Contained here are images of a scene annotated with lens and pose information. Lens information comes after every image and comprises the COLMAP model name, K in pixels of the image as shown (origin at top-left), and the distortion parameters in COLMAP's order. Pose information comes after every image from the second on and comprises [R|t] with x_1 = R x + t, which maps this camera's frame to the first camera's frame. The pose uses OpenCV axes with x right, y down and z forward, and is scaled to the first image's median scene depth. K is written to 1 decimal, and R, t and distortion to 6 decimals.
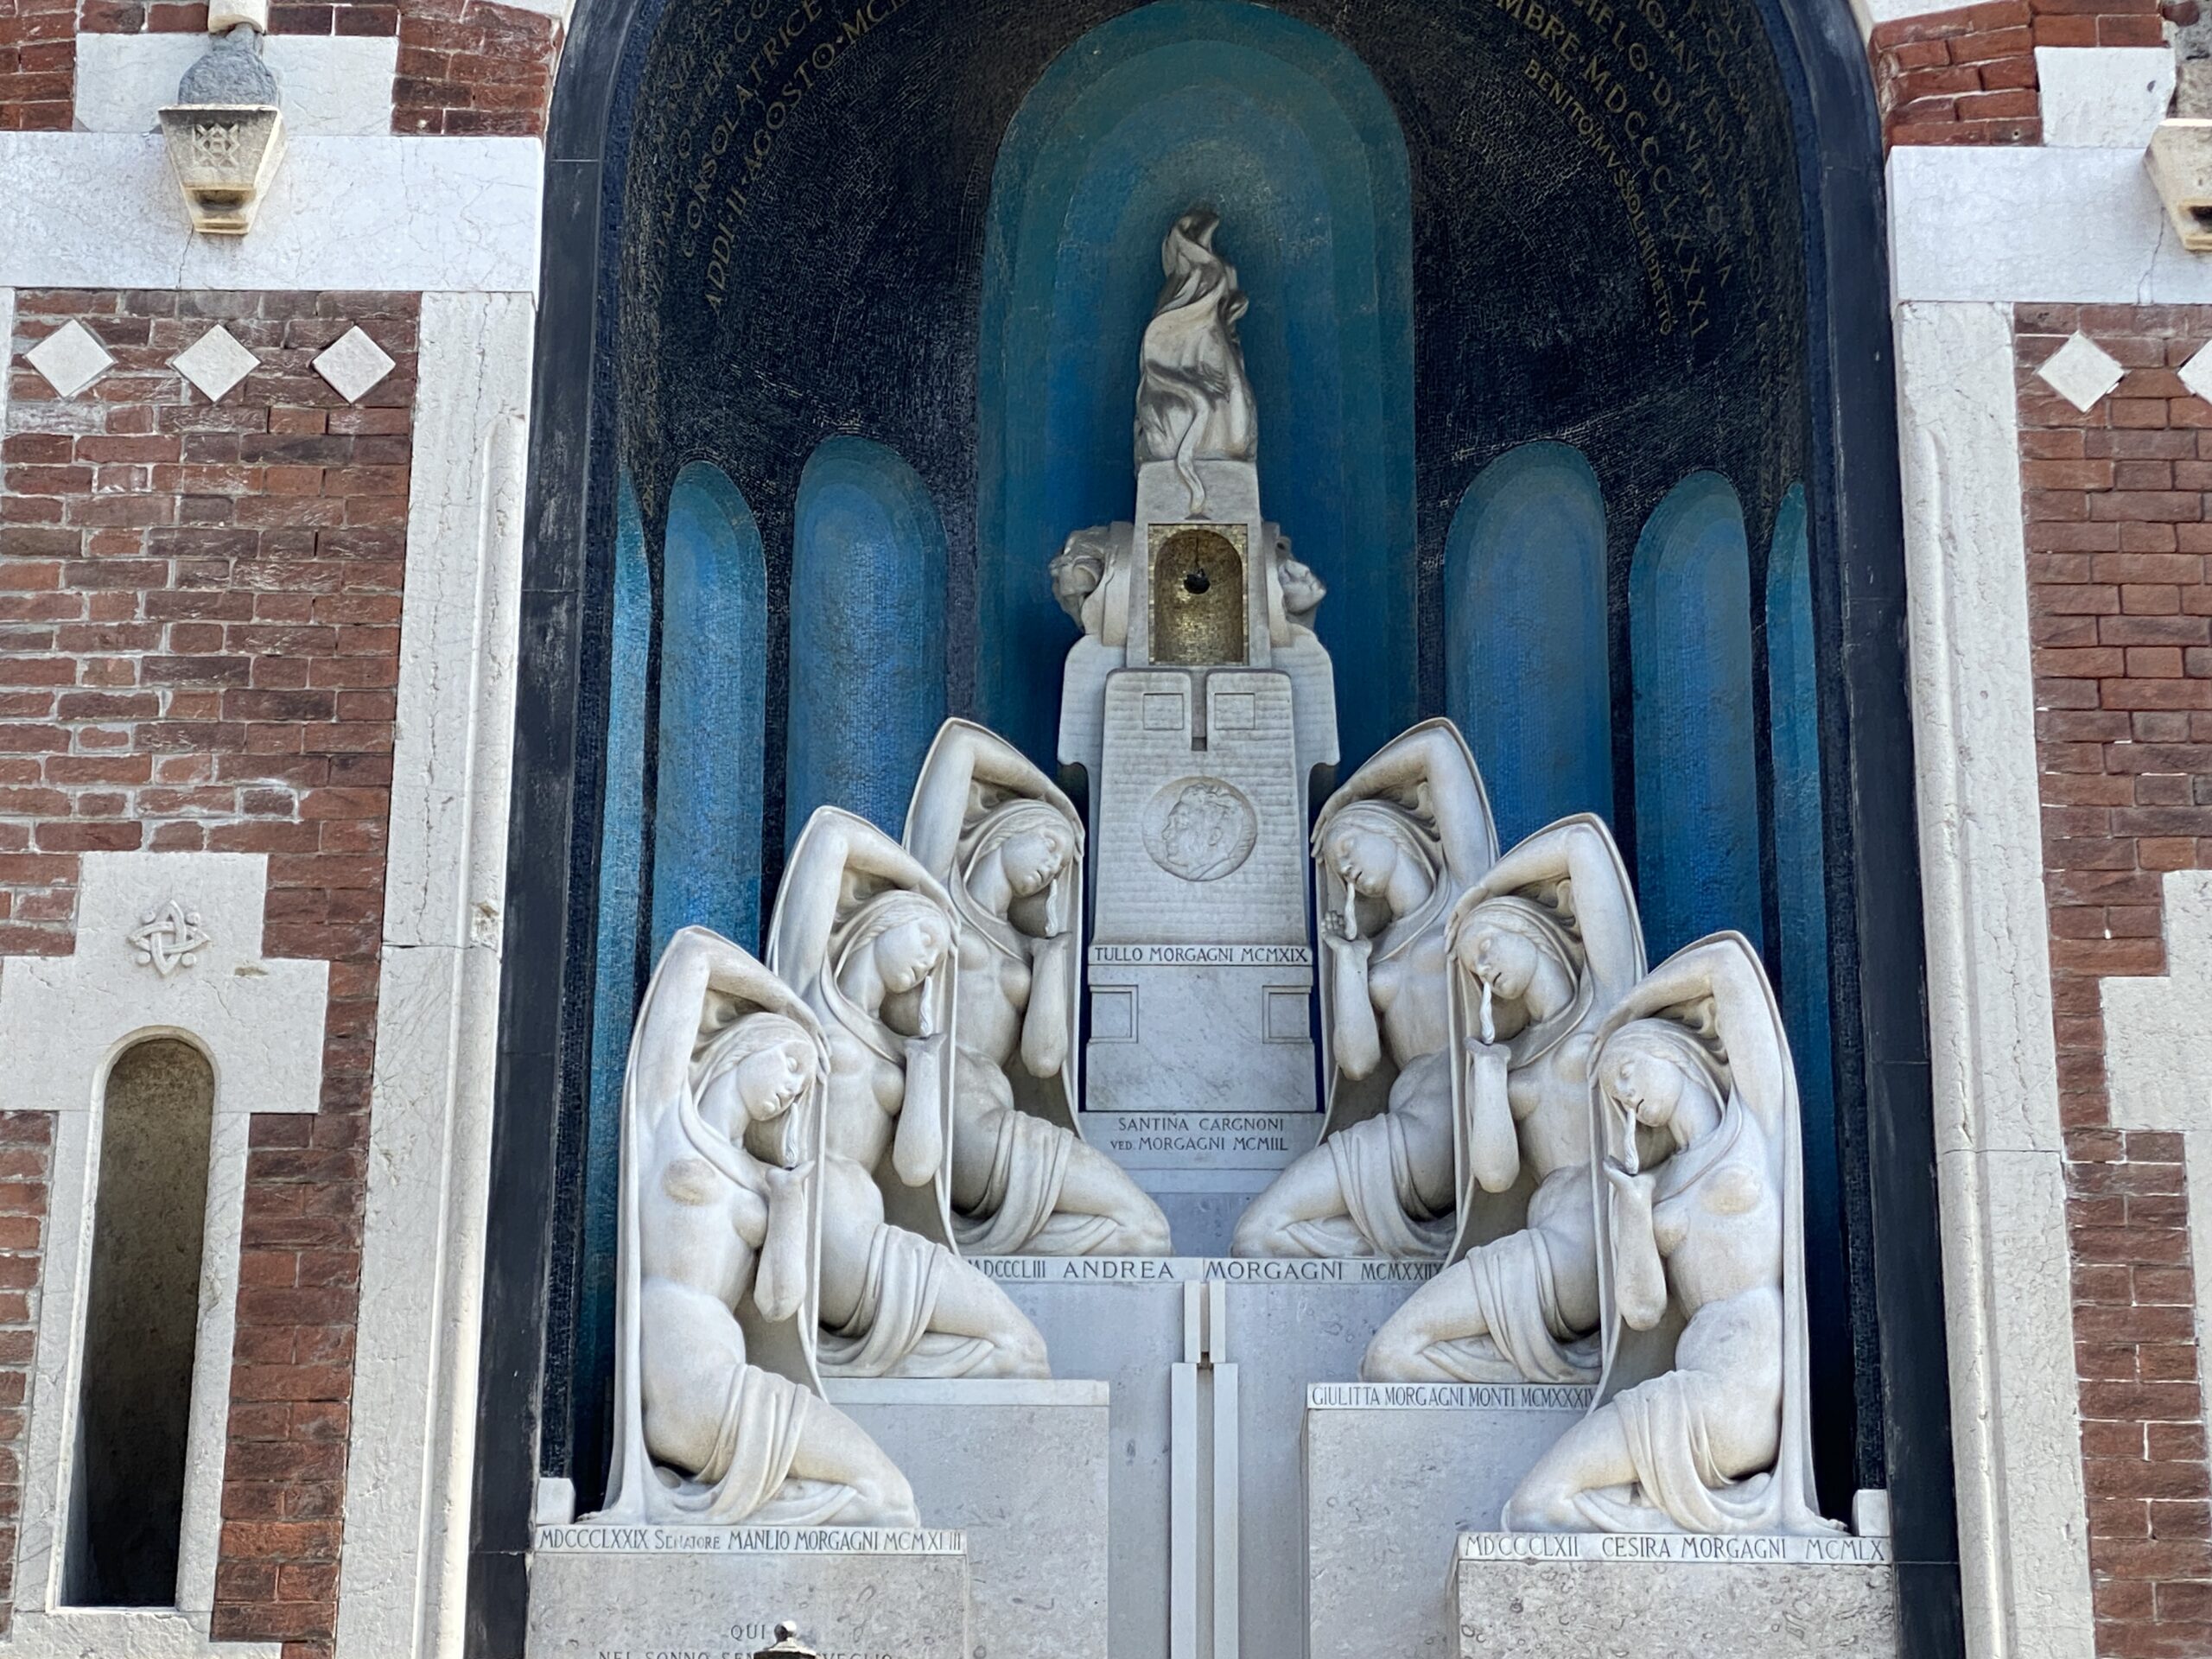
lens RADIAL K [[5369.8, 0, 1095.3], [0, 5369.8, 828.1], [0, 0, 1]] dist [0.051755, 0.000000]
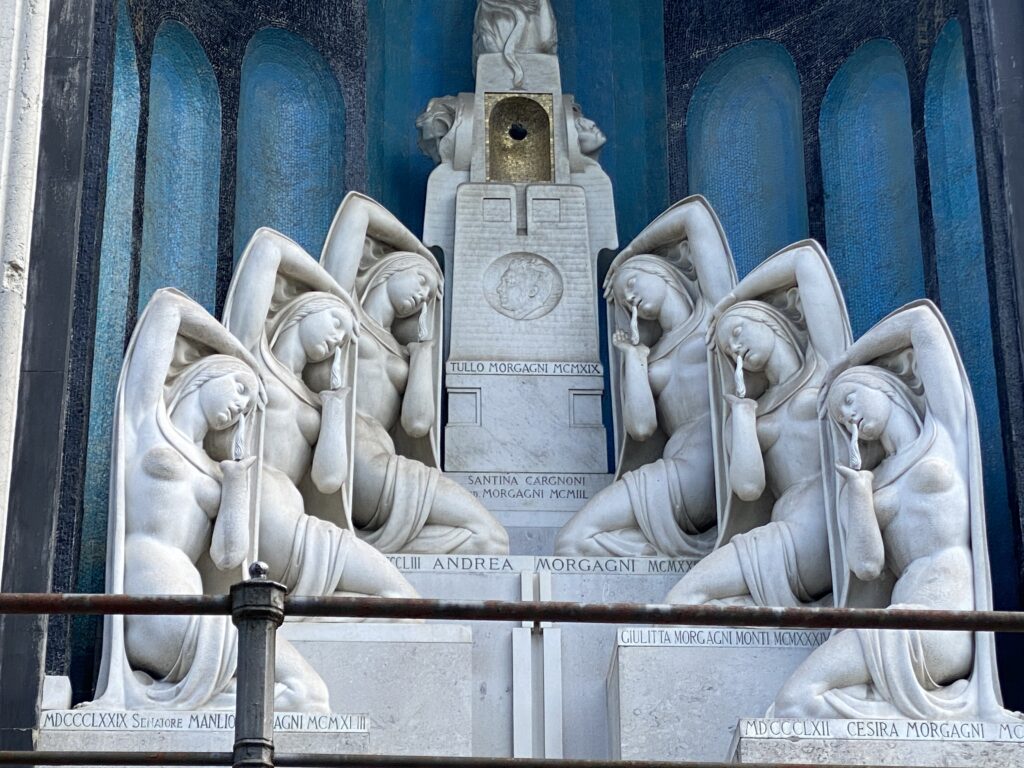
lens RADIAL K [[2818.6, 0, 512.9], [0, 2818.6, 384.0], [0, 0, 1]] dist [0.070738, 0.000000]
pose [[0.998607, 0.009441, 0.051912, -0.023604], [-0.003921, 0.994419, -0.105426, 0.113179], [-0.052618, 0.105075, 0.993071, 0.276713]]
